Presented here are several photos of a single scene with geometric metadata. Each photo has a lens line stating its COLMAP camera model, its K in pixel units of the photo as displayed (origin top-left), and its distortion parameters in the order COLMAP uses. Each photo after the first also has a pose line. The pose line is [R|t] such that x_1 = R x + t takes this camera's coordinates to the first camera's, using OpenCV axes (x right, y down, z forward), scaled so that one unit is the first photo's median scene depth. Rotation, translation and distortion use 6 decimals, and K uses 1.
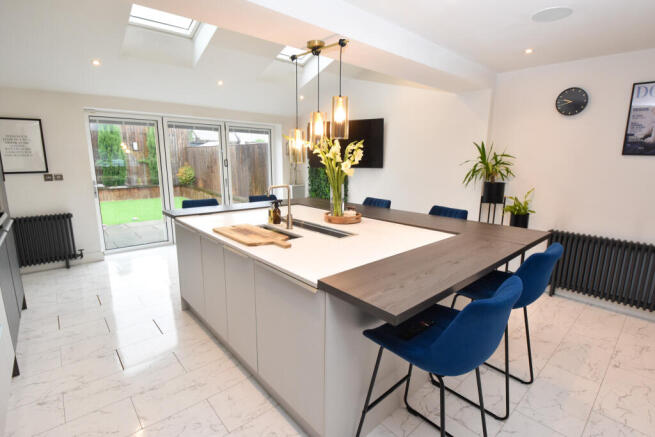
lens RADIAL K [[315.5, 0, 327.5], [0, 315.5, 218.5], [0, 0, 1]] dist [0.000834, -0.016650]
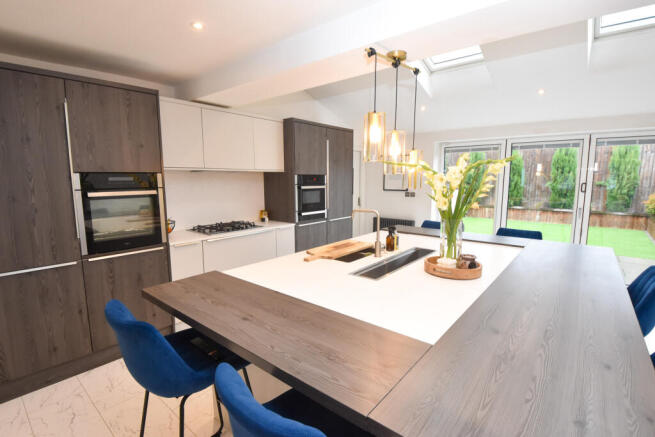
lens RADIAL K [[307.5, 0, 327.5], [0, 307.5, 218.5], [0, 0, 1]] dist [0.003141, -0.021641]
pose [[0.148758, 0.119153, -0.981669, 0.368396], [-0.181663, 0.979112, 0.091314, -0.066173], [0.972044, 0.164749, 0.167297, 0.332021]]
